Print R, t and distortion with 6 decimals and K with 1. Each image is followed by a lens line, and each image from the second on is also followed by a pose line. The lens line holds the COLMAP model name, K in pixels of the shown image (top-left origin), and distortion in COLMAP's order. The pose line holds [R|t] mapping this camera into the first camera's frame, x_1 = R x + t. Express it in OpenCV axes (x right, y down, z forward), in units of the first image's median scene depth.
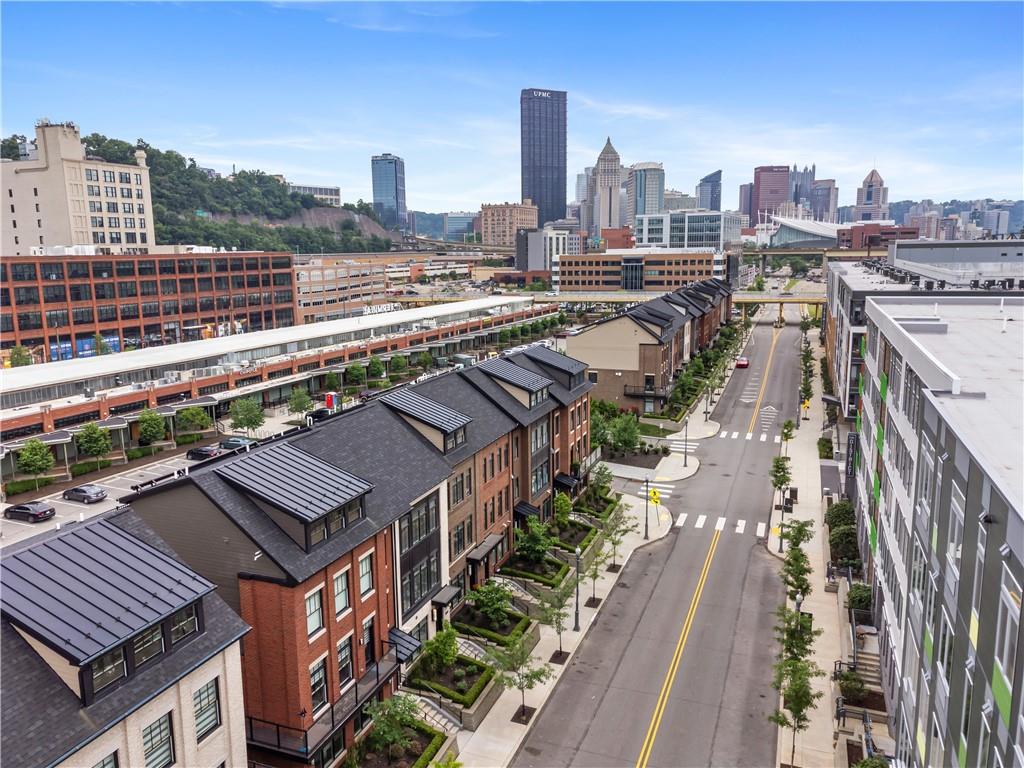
lens RADIAL K [[768.6, 0, 510.0], [0, 768.6, 382.1], [0, 0, 1]] dist [0.022846, 0.000008]
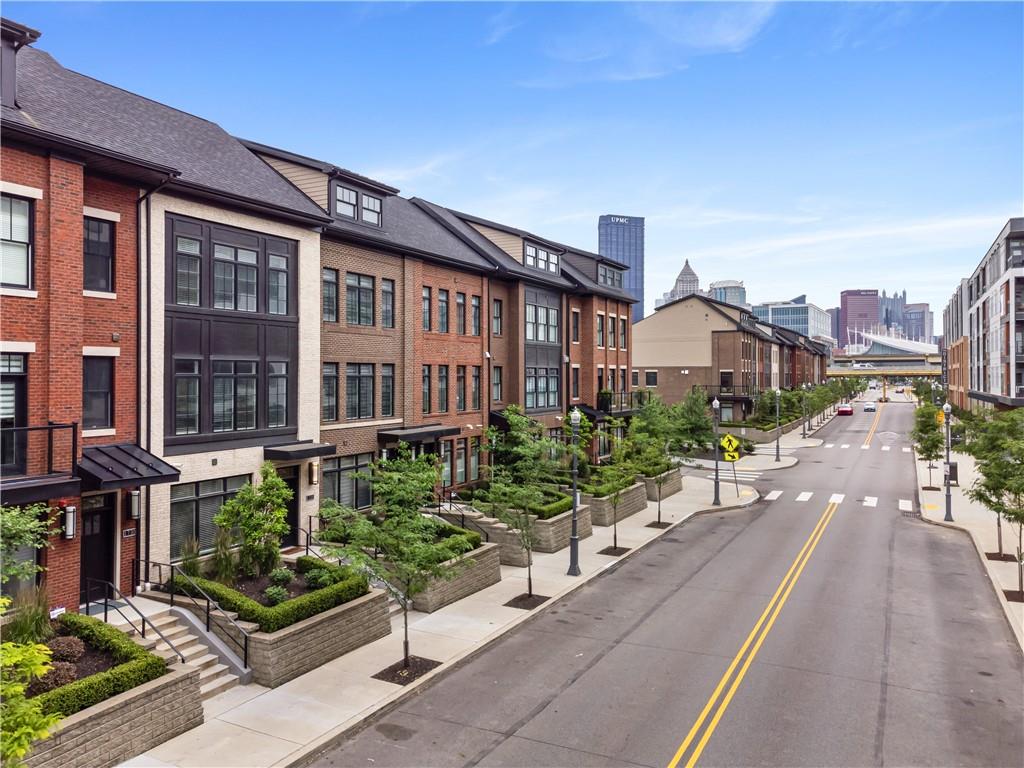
lens RADIAL K [[768.6, 0, 509.5], [0, 768.6, 377.5], [0, 0, 1]] dist [0.022846, 0.000008]
pose [[0.994405, 0.013304, -0.104796, 0.053498], [-0.031969, 0.983418, -0.178515, 0.158271], [0.100683, 0.180866, 0.978341, 0.254226]]
